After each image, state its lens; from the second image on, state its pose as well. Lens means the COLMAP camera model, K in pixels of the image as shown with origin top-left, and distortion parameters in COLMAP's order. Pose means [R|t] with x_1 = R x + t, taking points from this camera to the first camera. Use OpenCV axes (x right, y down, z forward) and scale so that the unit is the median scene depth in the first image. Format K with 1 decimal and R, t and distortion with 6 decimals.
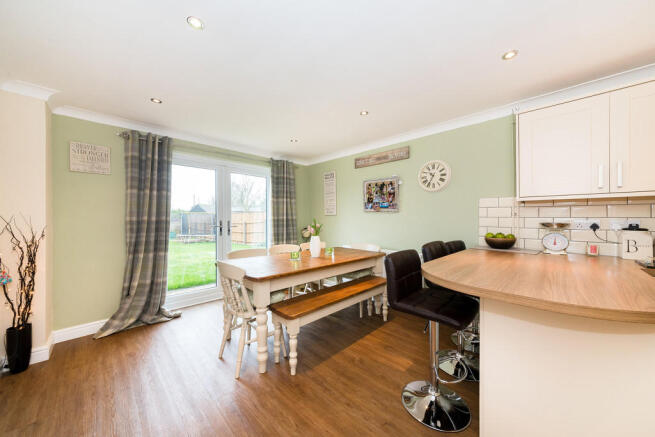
lens RADIAL K [[228.0, 0, 325.4], [0, 228.0, 221.8], [0, 0, 1]] dist [0.000409, 0.000070]
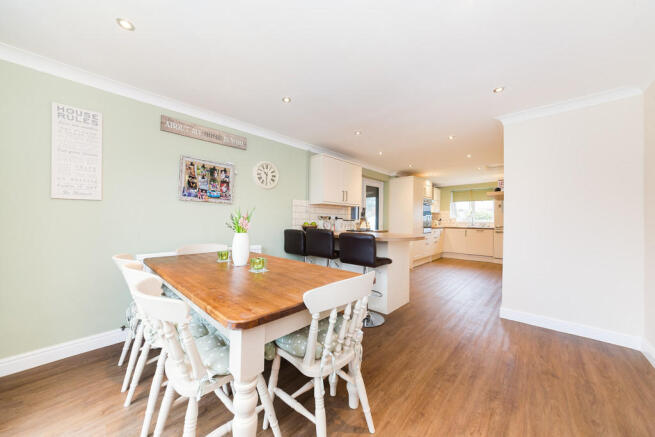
lens RADIAL K [[228.0, 0, 325.4], [0, 228.0, 221.8], [0, 0, 1]] dist [0.000409, 0.000070]
pose [[-0.019327, -0.014180, 0.999713, -0.698057], [0.003354, 0.999893, 0.014248, 0.018825], [-0.999808, 0.003628, -0.019278, 0.750544]]
